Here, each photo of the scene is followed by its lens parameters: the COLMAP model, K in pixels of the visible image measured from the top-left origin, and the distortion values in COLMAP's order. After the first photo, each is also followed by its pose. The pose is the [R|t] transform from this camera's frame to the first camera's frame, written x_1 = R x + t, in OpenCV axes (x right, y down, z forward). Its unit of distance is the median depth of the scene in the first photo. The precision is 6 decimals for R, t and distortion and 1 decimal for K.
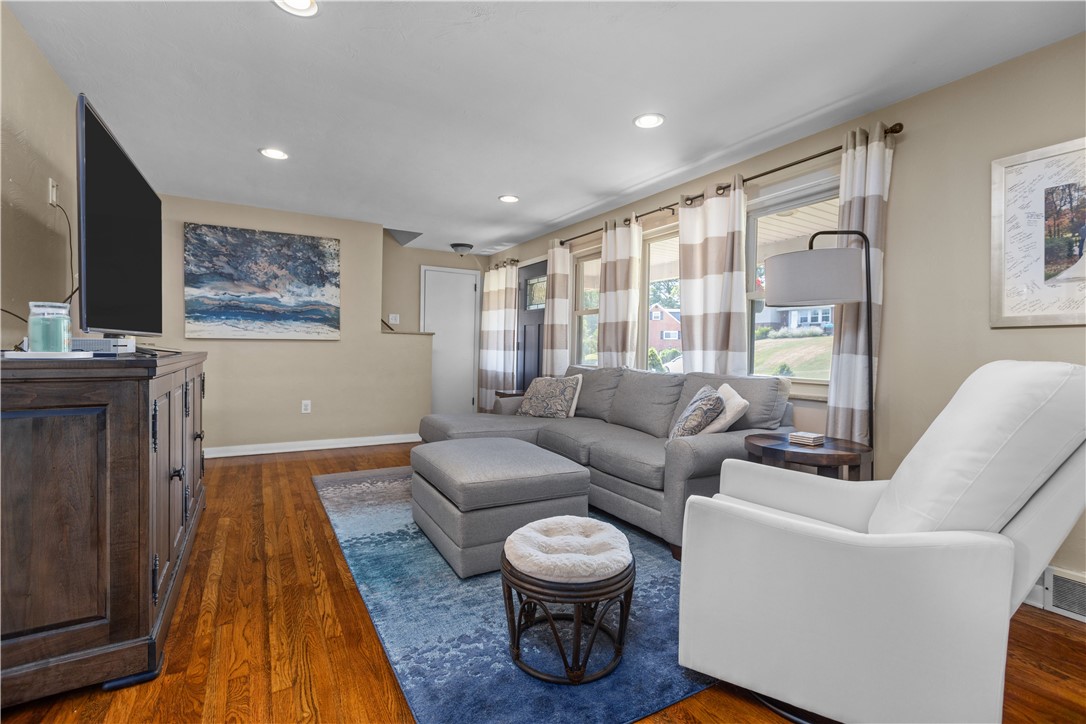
lens RADIAL K [[489.1, 0, 542.9], [0, 489.1, 363.0], [0, 0, 1]] dist [0.000607, -0.002303]
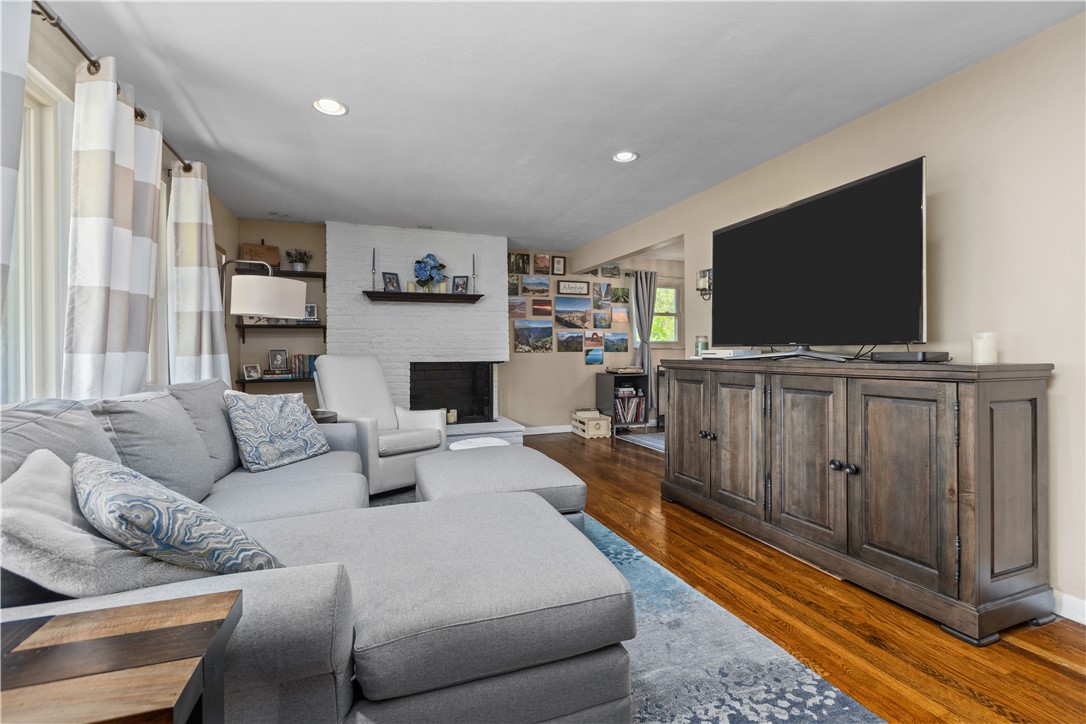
lens RADIAL K [[489.1, 0, 543.8], [0, 489.1, 354.9], [0, 0, 1]] dist [0.000607, -0.002303]
pose [[-0.985121, -0.012903, 0.171378, -0.399873], [-0.007278, 0.999415, 0.033411, -0.062629], [-0.171709, 0.031666, -0.984639, 2.105471]]
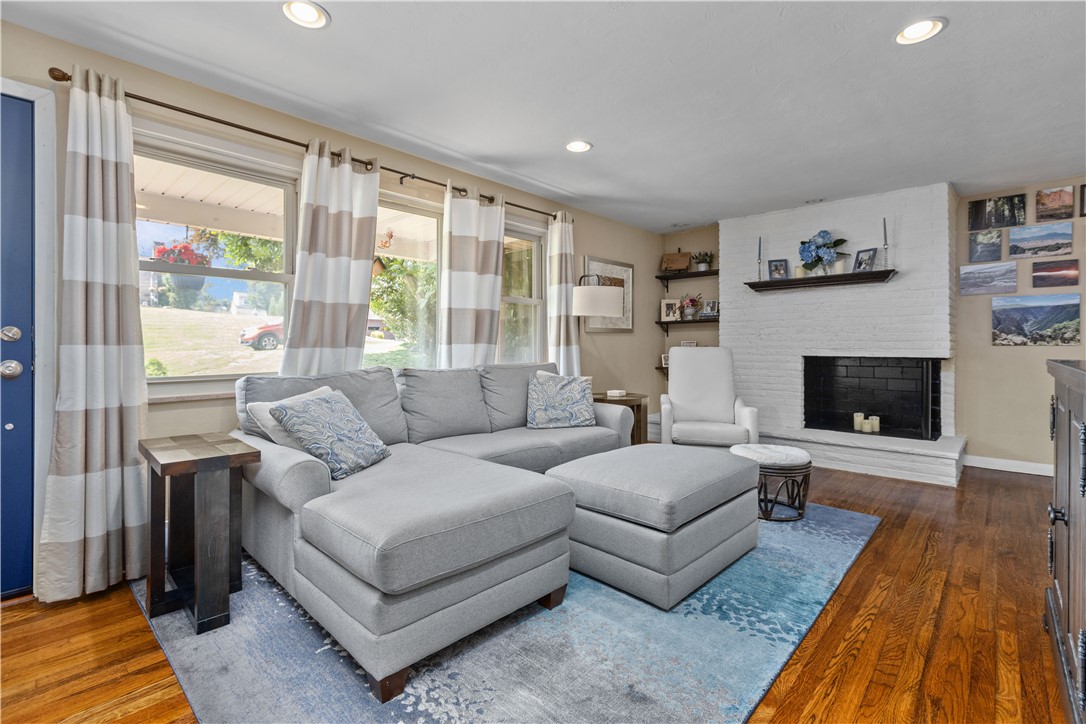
lens RADIAL K [[489.1, 0, 555.3], [0, 489.1, 348.3], [0, 0, 1]] dist [0.000607, -0.002303]
pose [[-0.296512, -0.023313, 0.954744, -1.000361], [0.019144, 0.999356, 0.030348, -0.060954], [-0.954837, 0.027276, -0.295875, 1.593266]]
